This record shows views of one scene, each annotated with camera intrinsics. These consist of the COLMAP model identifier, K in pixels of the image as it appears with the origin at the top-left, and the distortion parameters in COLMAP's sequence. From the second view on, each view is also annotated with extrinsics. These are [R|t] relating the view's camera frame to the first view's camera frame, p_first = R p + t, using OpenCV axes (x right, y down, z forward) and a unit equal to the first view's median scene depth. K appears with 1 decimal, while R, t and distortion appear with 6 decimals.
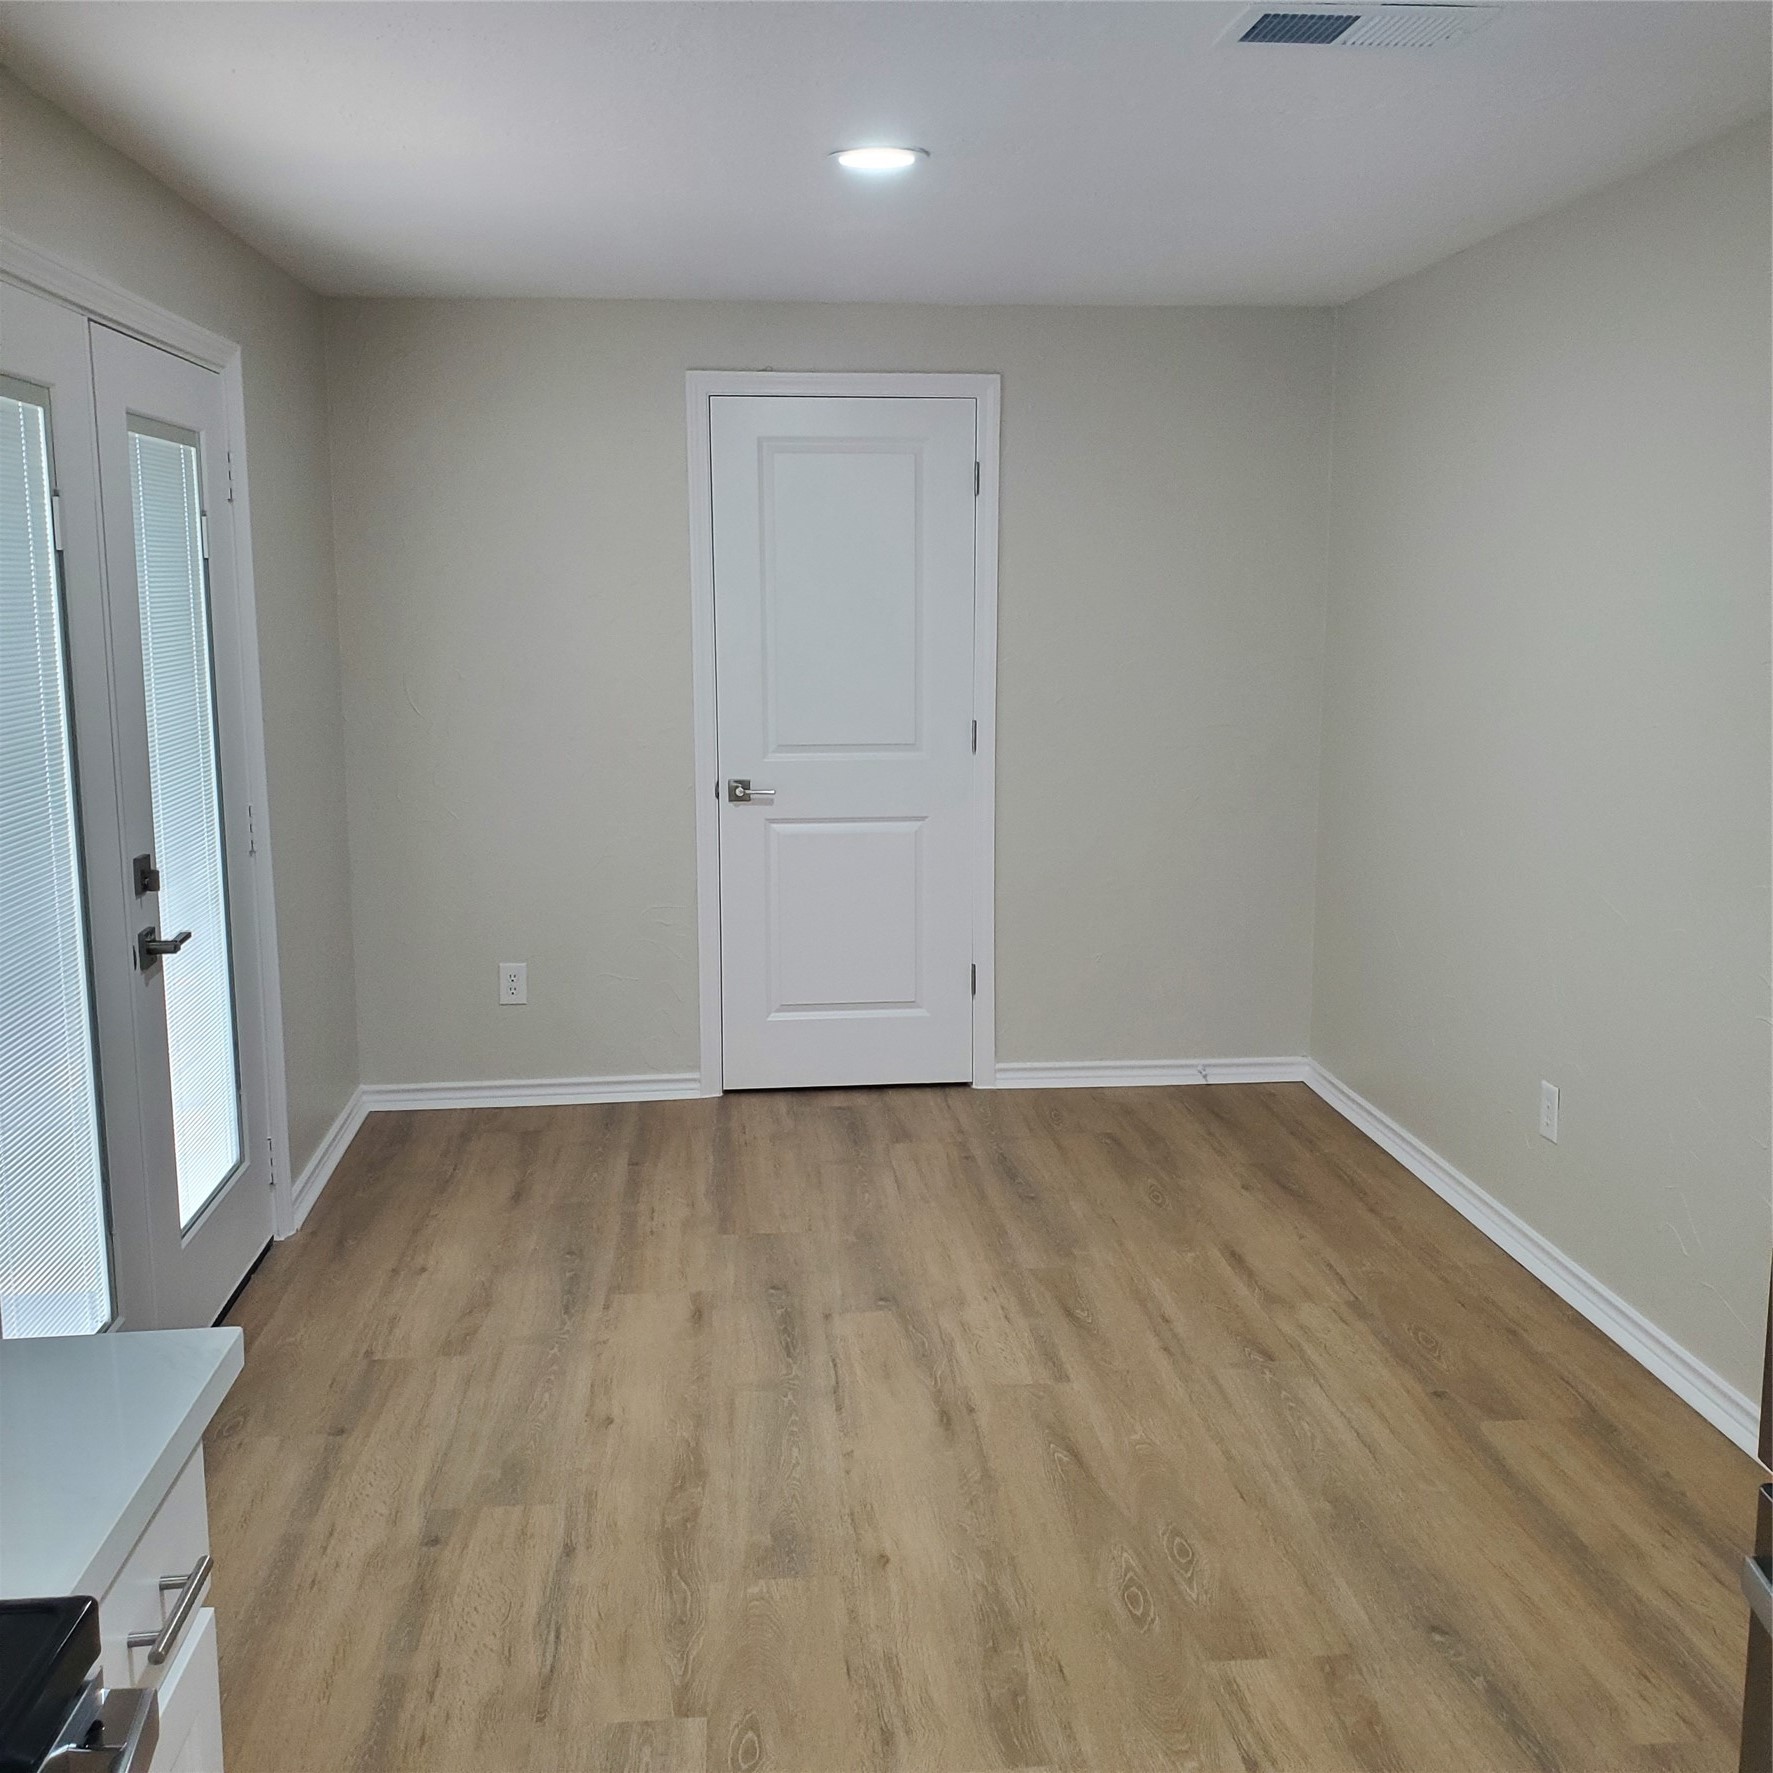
lens RADIAL K [[1890.5, 0, 855.4], [0, 1890.5, 882.8], [0, 0, 1]] dist [0.136526, -0.423767]
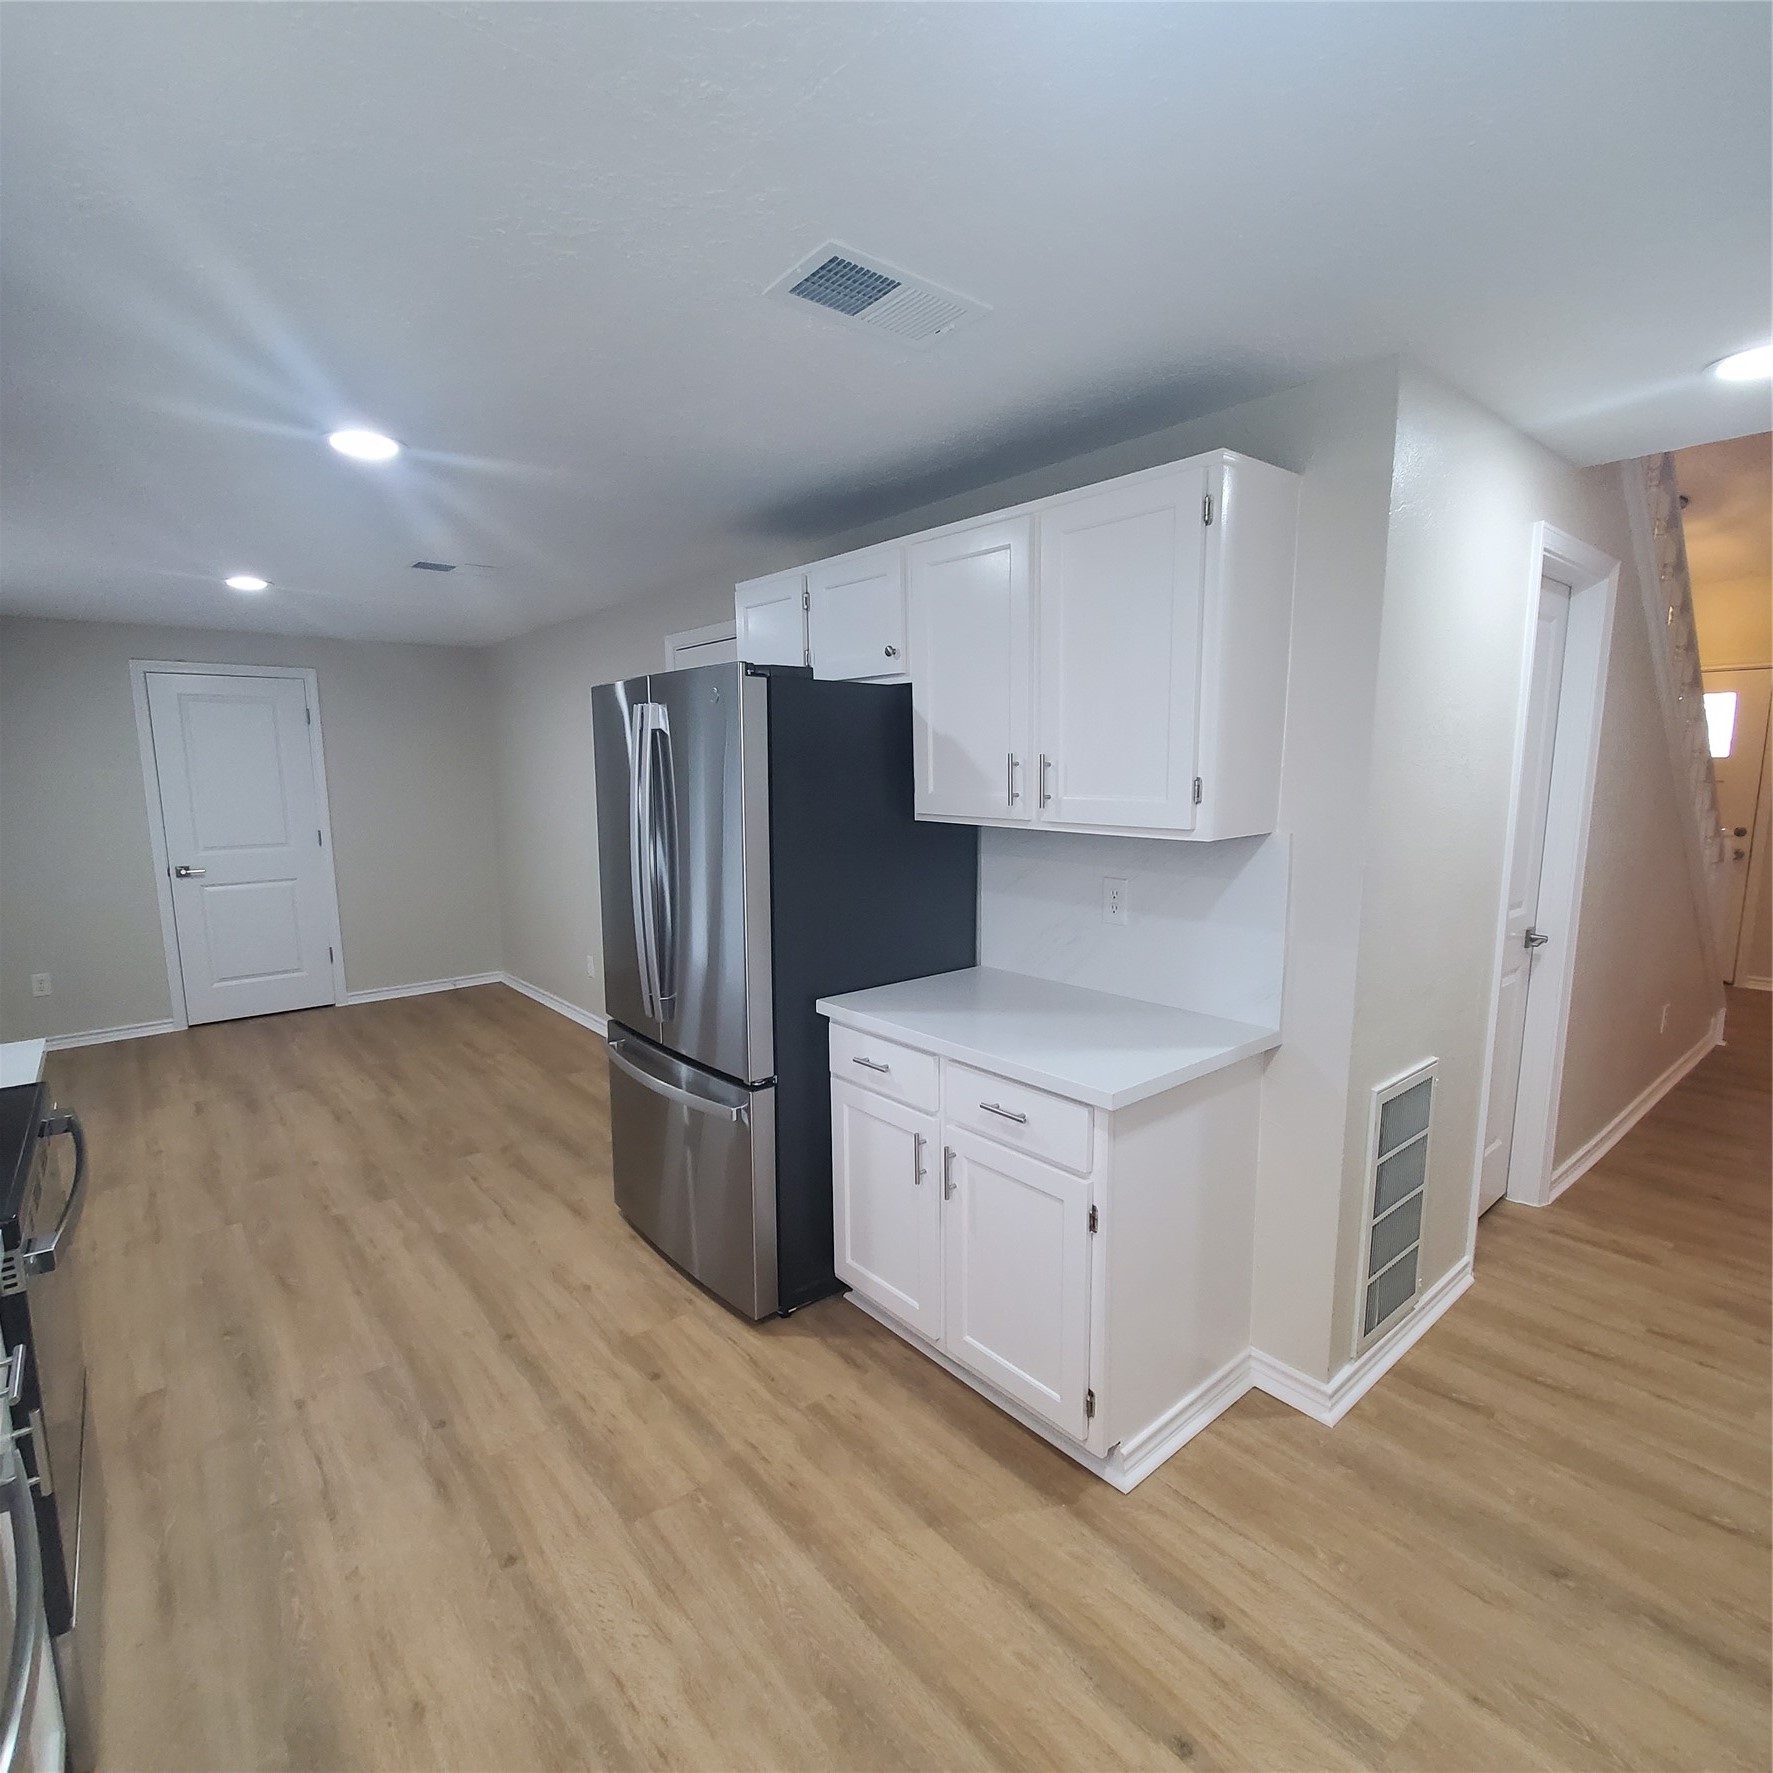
lens RADIAL K [[935.9, 0, 890.4], [0, 935.9, 900.0], [0, 0, 1]] dist [-0.001394, 0.000439]
pose [[0.815442, -0.090374, 0.571741, -0.027736], [0.096227, 0.995157, 0.020058, 0.044655], [-0.570785, 0.038661, 0.820189, -0.302742]]
